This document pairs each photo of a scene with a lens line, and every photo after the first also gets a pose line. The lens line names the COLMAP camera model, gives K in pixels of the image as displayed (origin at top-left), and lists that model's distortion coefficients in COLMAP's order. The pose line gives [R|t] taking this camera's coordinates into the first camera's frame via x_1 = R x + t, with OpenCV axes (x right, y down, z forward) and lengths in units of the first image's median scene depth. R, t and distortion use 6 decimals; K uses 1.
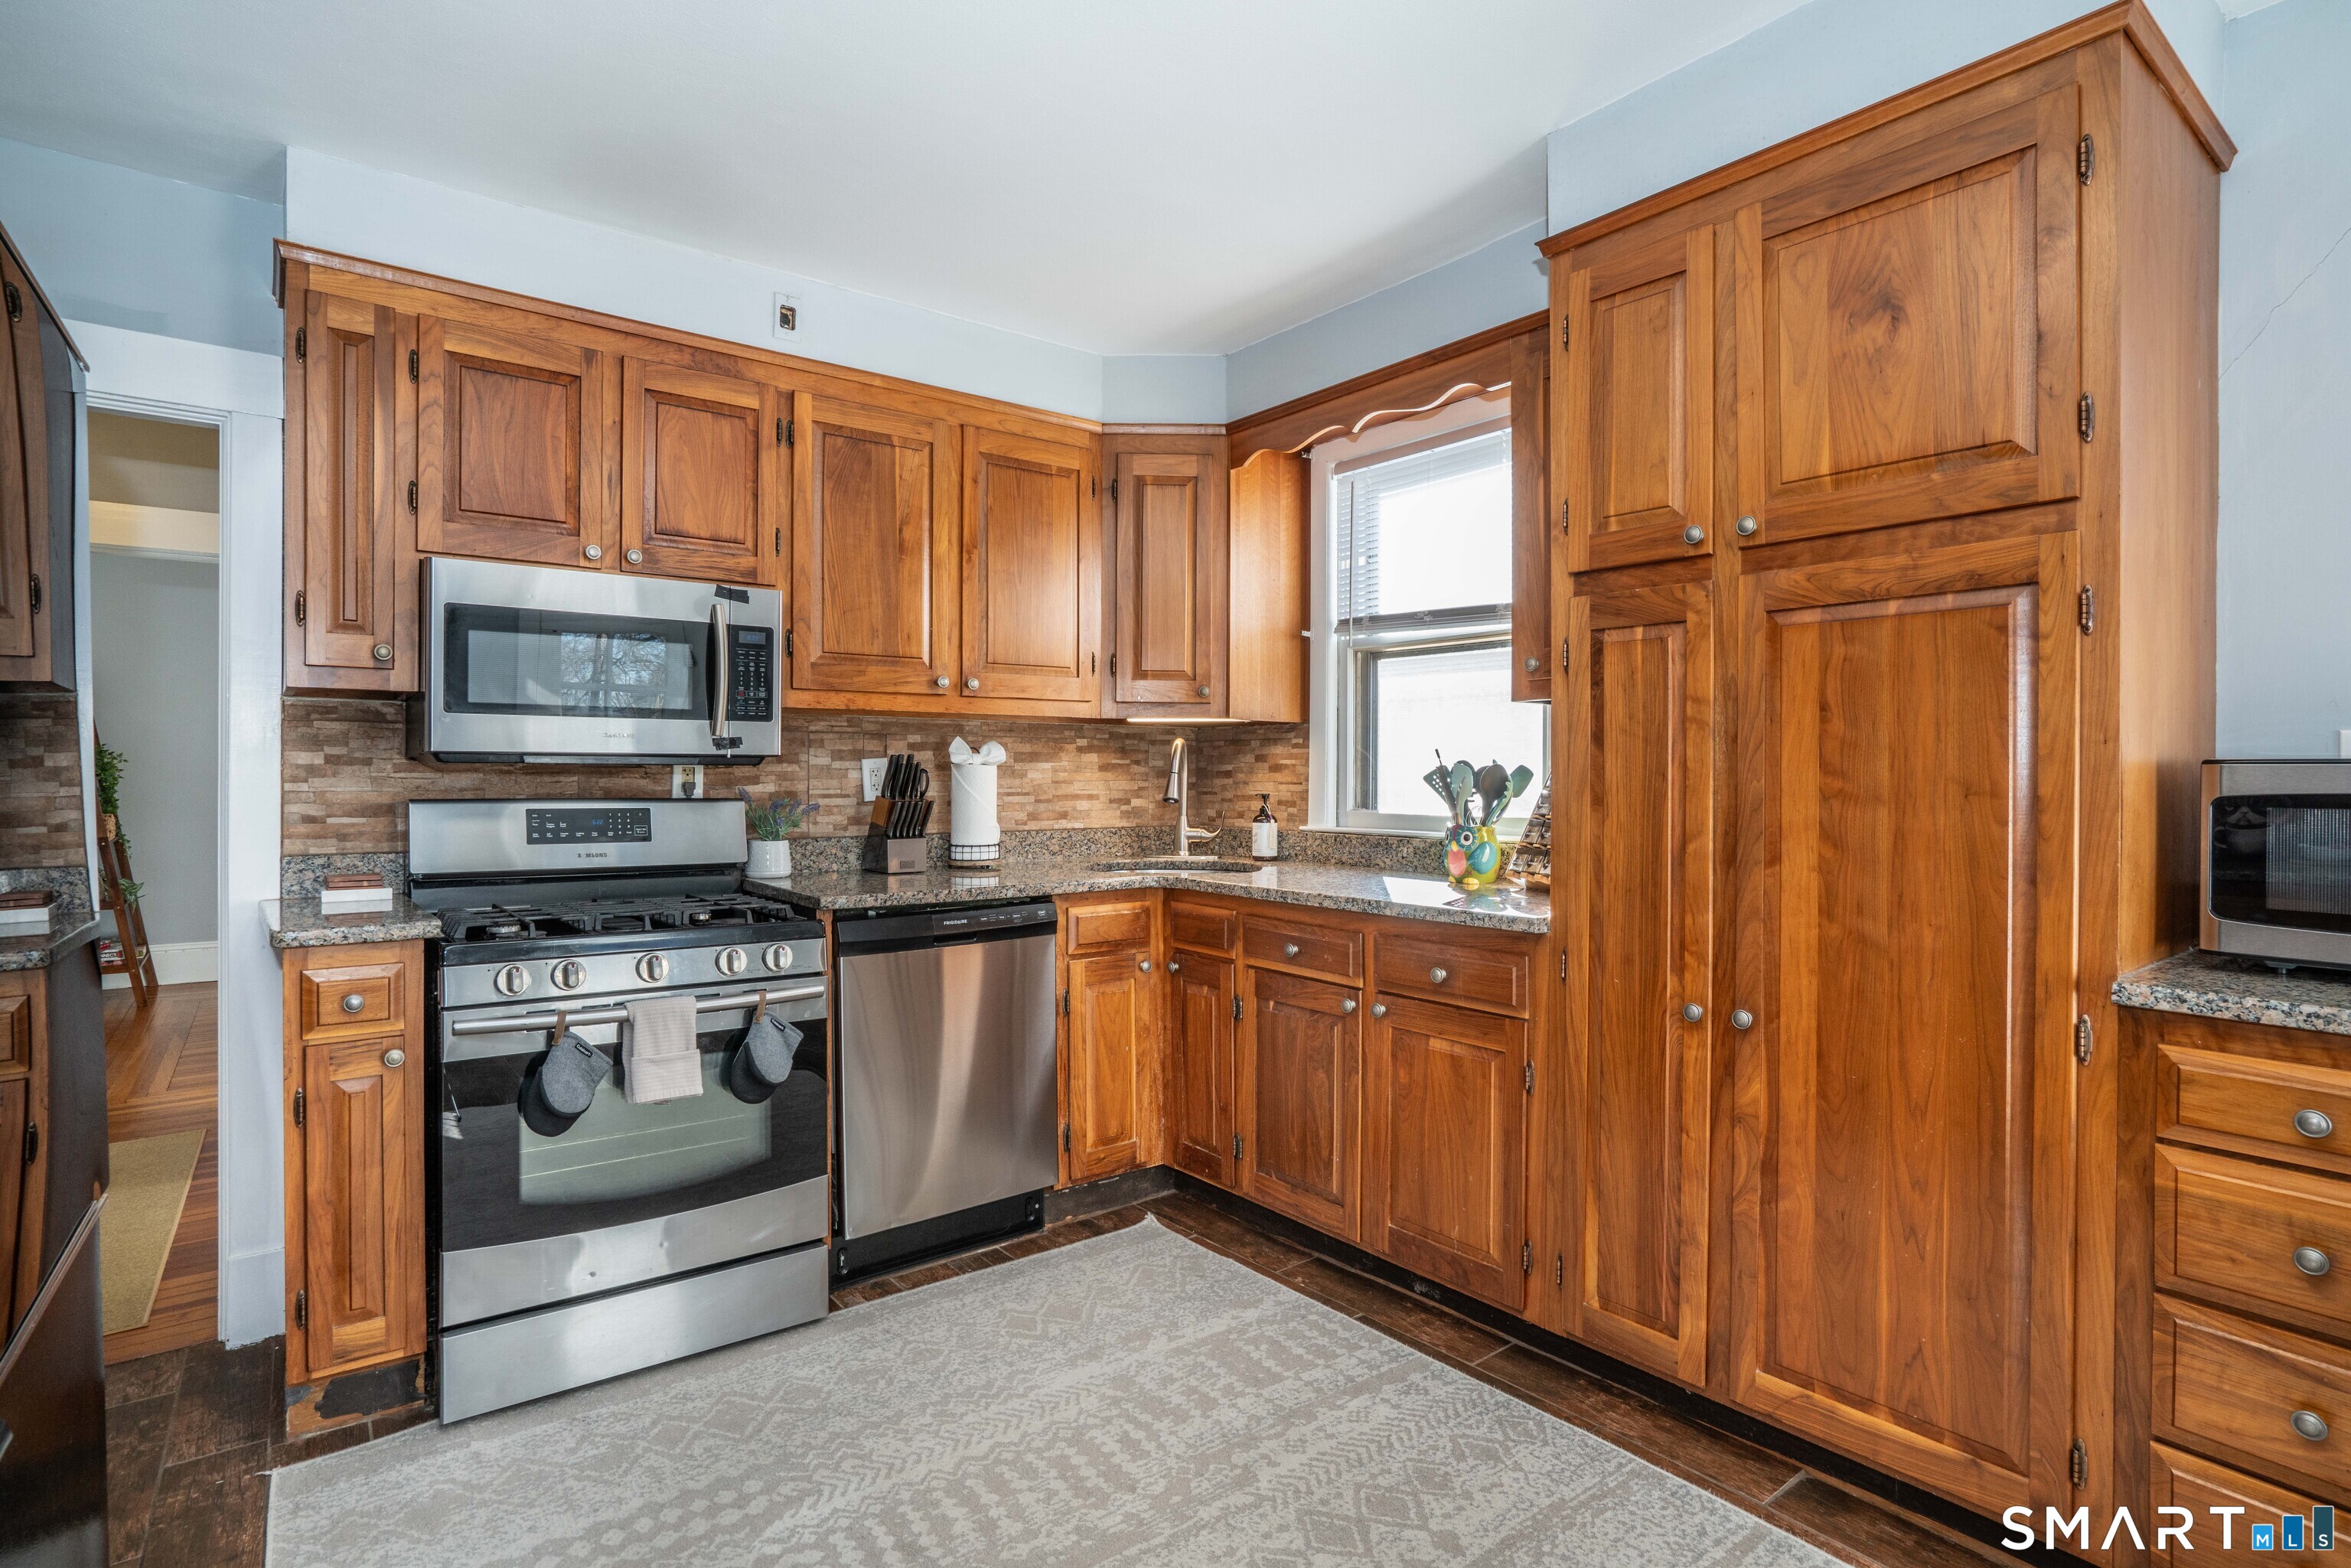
lens RADIAL K [[1161.3, 0, 1185.2], [0, 1161.3, 779.4], [0, 0, 1]] dist [-0.061682, 0.032658]
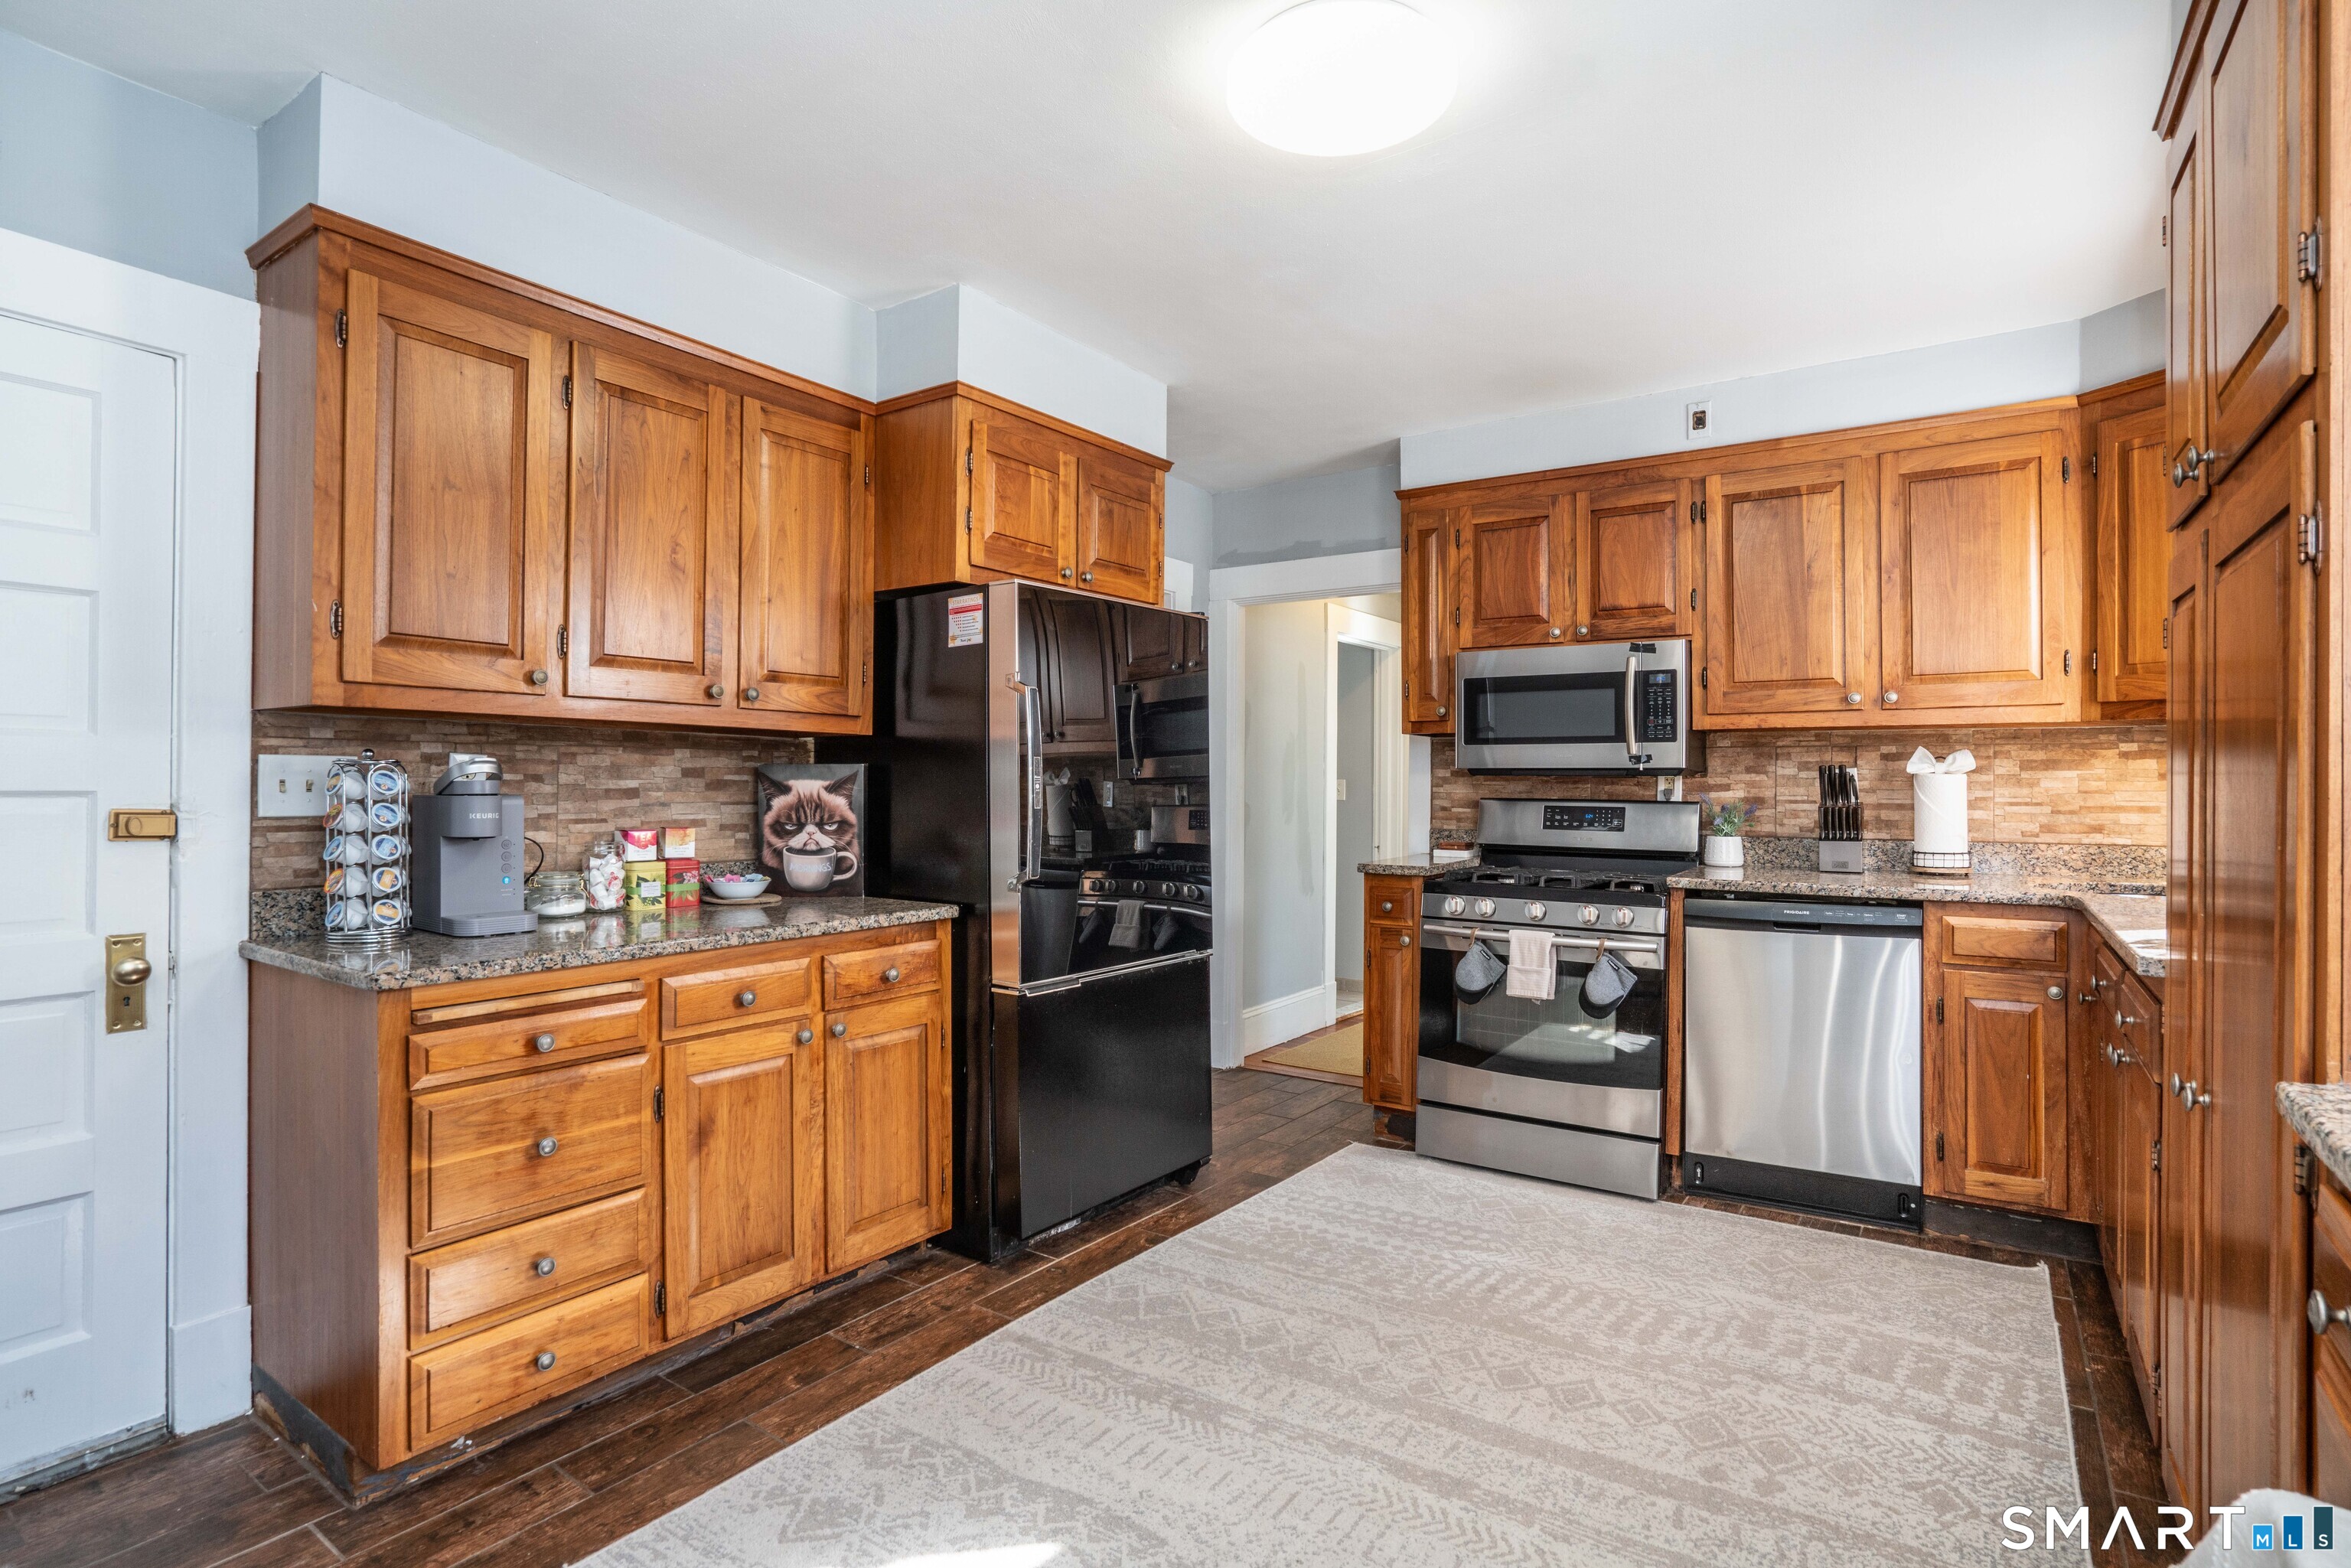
lens RADIAL K [[1161.3, 0, 1185.2], [0, 1161.3, 779.4], [0, 0, 1]] dist [-0.061682, 0.032658]
pose [[0.301880, -0.002827, -0.953342, 0.674997], [-0.006448, 0.999967, -0.005007, 0.001943], [0.953324, 0.007659, 0.301852, 0.082686]]
